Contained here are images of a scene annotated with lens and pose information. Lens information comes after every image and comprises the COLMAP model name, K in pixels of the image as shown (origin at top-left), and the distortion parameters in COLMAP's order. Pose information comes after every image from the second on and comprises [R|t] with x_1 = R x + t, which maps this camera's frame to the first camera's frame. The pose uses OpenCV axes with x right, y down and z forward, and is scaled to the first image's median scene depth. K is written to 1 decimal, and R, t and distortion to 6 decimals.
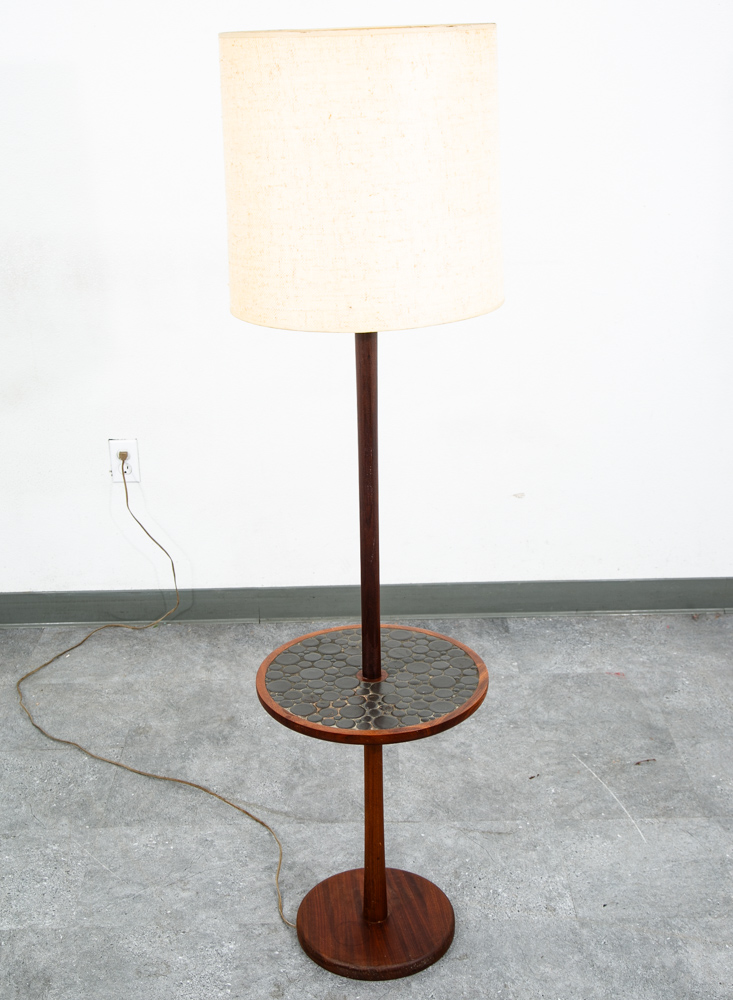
lens RADIAL K [[1395.6, 0, 361.5], [0, 1395.6, 518.3], [0, 0, 1]] dist [0.072786, 0.000000]
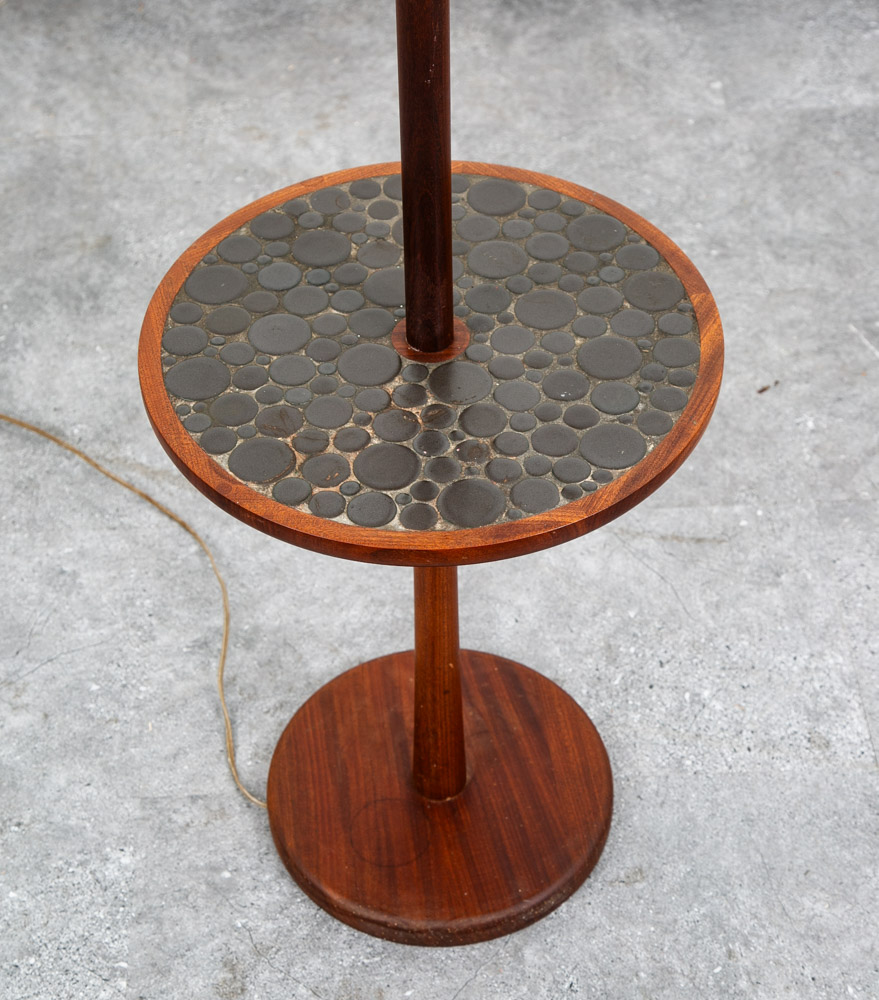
lens RADIAL K [[2207.7, 0, 446.3], [0, 2207.7, 470.7], [0, 0, 1]] dist [0.203884, 0.000000]
pose [[0.999141, -0.025592, 0.032608, -0.008111], [0.010749, 0.919707, 0.392459, -0.084064], [-0.040033, -0.391771, 0.919191, 0.340683]]
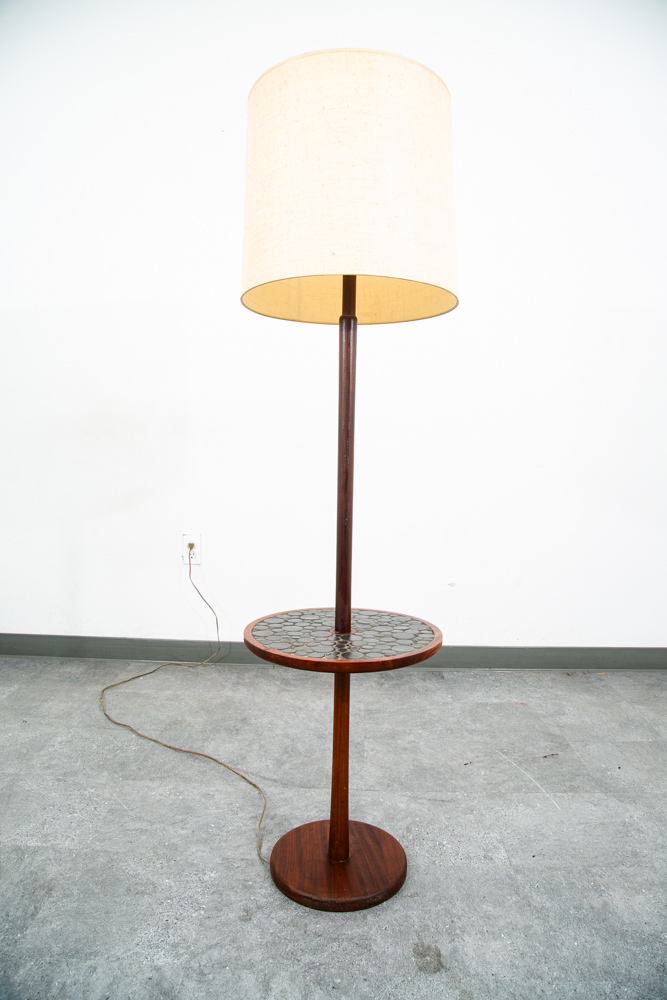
lens RADIAL K [[678.2, 0, 336.4], [0, 678.2, 503.8], [0, 0, 1]] dist [-0.116481, 0.051062]
pose [[0.998718, 0.036638, -0.034930, 0.014945], [-0.045199, 0.956124, -0.289454, 0.146726], [0.022792, 0.290662, 0.956554, 0.357778]]
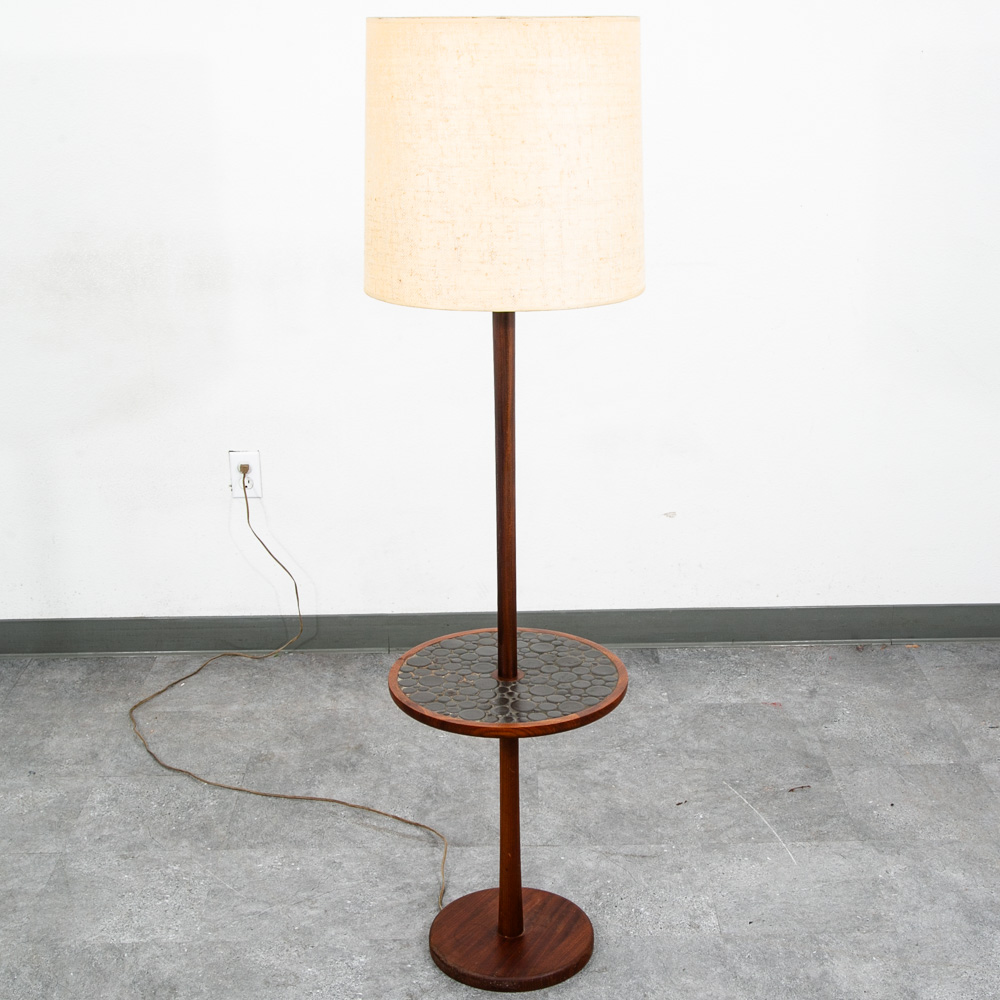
lens RADIAL K [[1672.6, 0, 505.8], [0, 1672.6, 546.3], [0, 0, 1]] dist [-0.006198, 0.000000]
pose [[0.999987, 0.004765, 0.001888, 0.002161], [-0.004704, 0.999514, -0.030822, 0.050182], [-0.002034, 0.030813, 0.999523, -0.137826]]
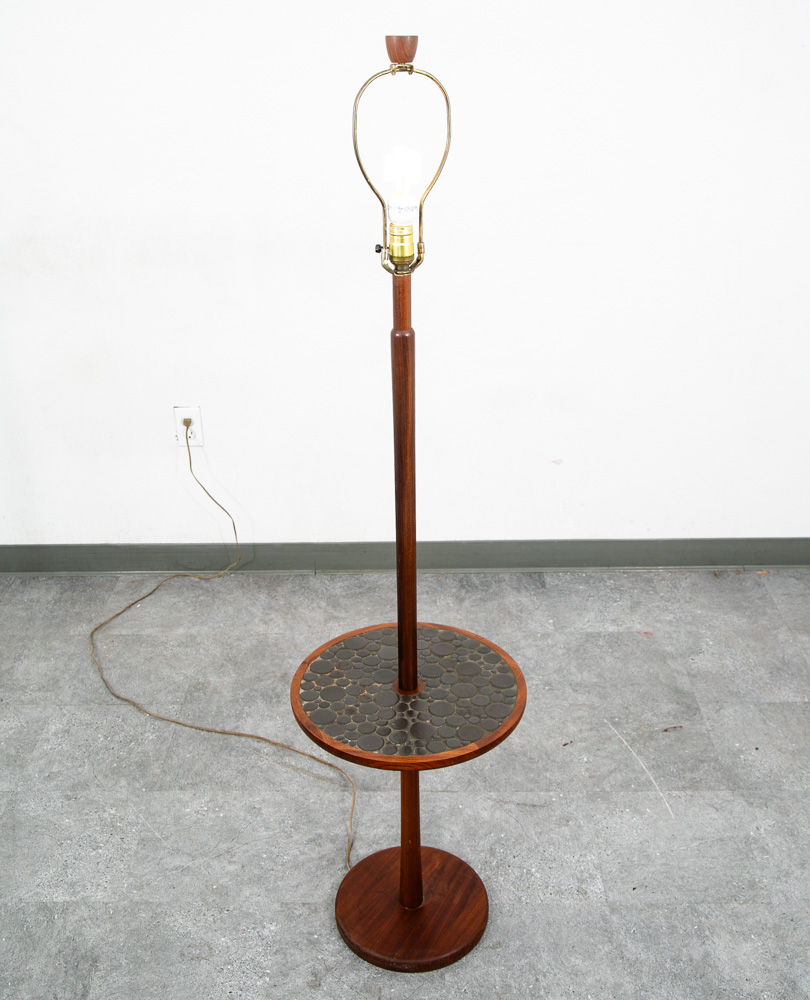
lens RADIAL K [[1105.8, 0, 400.9], [0, 1105.8, 501.8], [0, 0, 1]] dist [-0.020764, 0.000000]
pose [[0.999735, 0.010734, -0.020357, 0.013591], [-0.009081, 0.996787, 0.079587, -0.066113], [0.021145, -0.079381, 0.996620, 0.194904]]
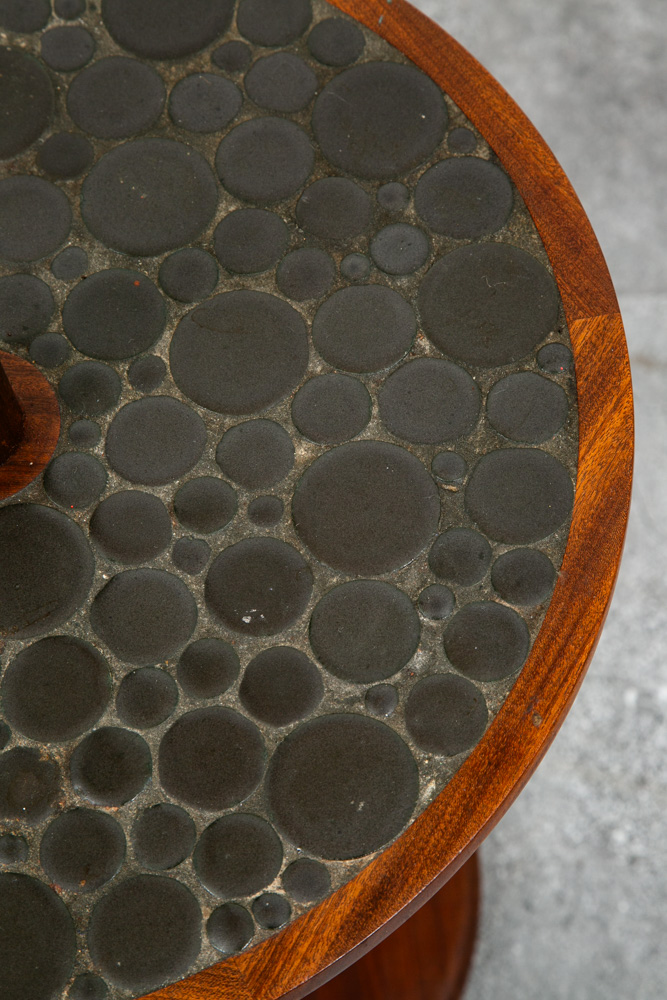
lens RADIAL K [[2480.9, 0, 333.2], [0, 2480.9, 505.8], [0, 0, 1]] dist [0.410741, 0.000000]
pose [[0.998421, -0.006049, -0.055847, 0.059366], [0.043133, 0.719463, 0.693190, -0.081944], [0.035987, -0.694505, 0.718588, 0.645426]]
